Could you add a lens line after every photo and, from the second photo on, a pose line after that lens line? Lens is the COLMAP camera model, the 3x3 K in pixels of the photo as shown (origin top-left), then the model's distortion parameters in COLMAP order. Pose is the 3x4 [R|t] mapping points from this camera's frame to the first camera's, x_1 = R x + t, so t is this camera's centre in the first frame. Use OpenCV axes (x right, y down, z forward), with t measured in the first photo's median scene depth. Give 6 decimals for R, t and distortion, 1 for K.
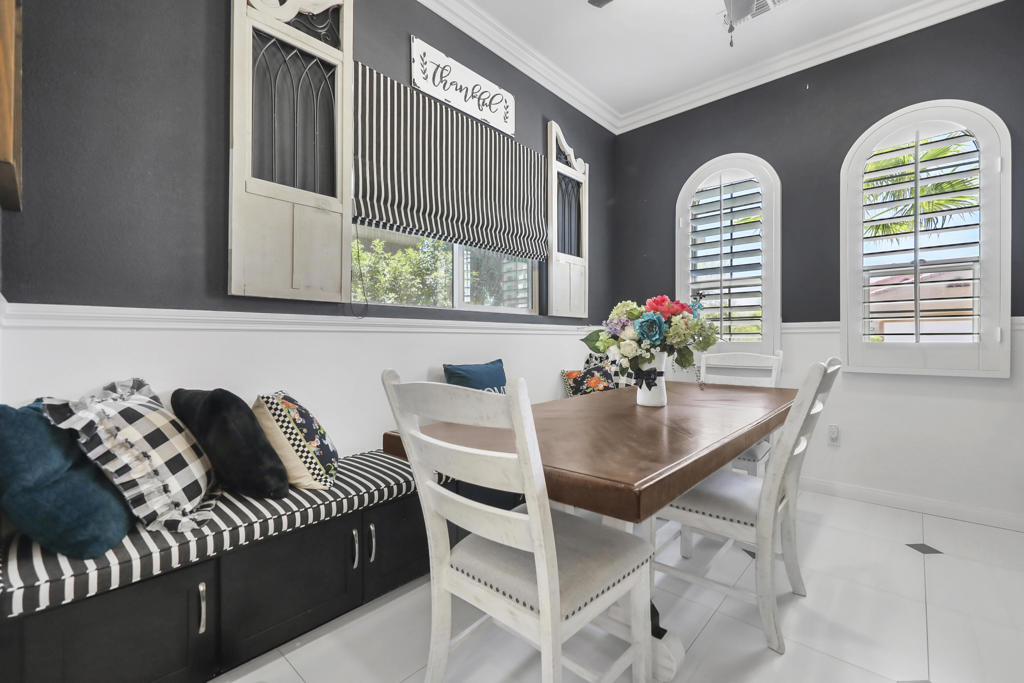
lens RADIAL K [[429.3, 0, 507.4], [0, 429.3, 341.6], [0, 0, 1]] dist [0.003647, -0.000256]
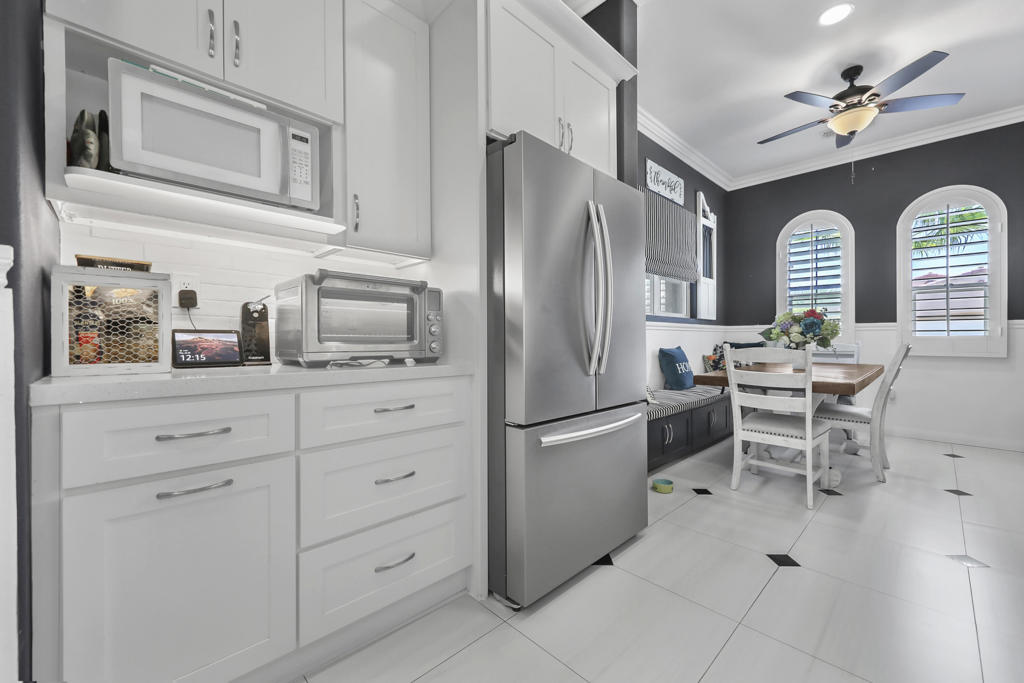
lens RADIAL K [[413.4, 0, 510.8], [0, 413.4, 338.9], [0, 0, 1]] dist [-0.005968, -0.000058]
pose [[0.998942, 0.000576, -0.045990, -0.514437], [-0.000648, 0.999999, -0.001548, 0.014161], [0.045989, 0.001576, 0.998941, -0.510987]]
